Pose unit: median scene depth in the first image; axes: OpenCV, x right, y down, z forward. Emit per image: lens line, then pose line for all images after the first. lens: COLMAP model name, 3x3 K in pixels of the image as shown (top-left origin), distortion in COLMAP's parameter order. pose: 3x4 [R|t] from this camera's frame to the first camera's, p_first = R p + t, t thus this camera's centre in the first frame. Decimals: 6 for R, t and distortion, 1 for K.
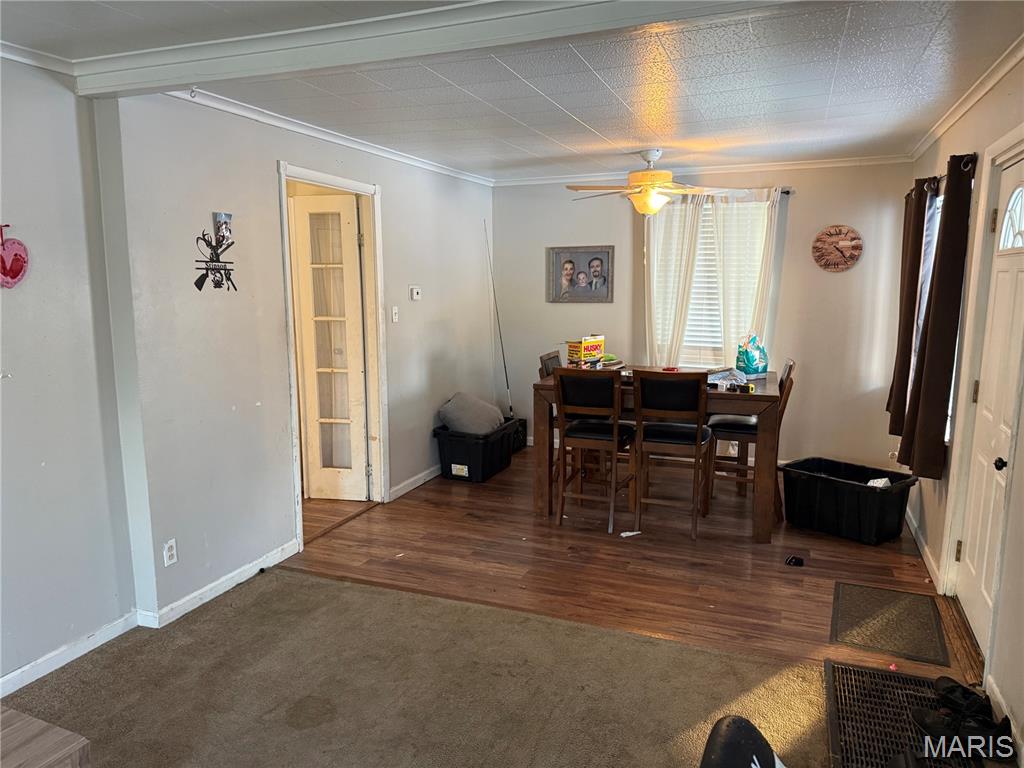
lens RADIAL K [[723.8, 0, 512.0], [0, 723.8, 384.0], [0, 0, 1]] dist [0.031091, -0.003343]
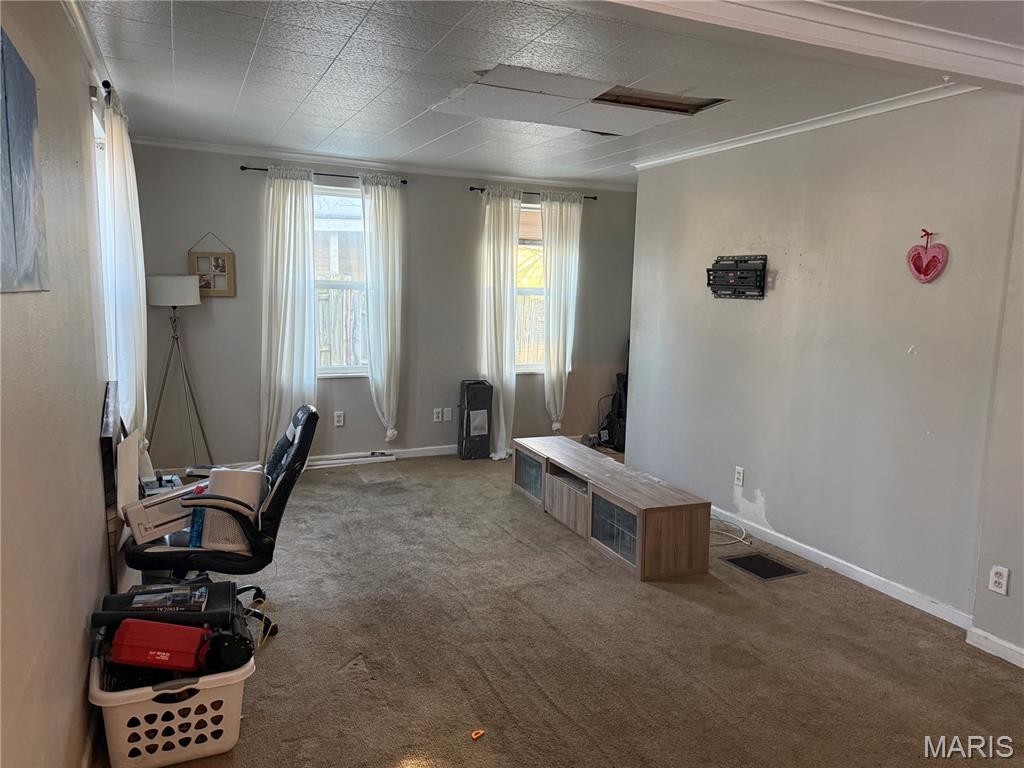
lens RADIAL K [[723.8, 0, 512.0], [0, 723.8, 384.0], [0, 0, 1]] dist [0.031091, -0.003343]
pose [[-0.696764, 0.081379, -0.712670, 0.645527], [-0.131235, 0.962311, 0.238191, -0.154550], [0.705193, 0.259490, -0.659824, 1.242295]]
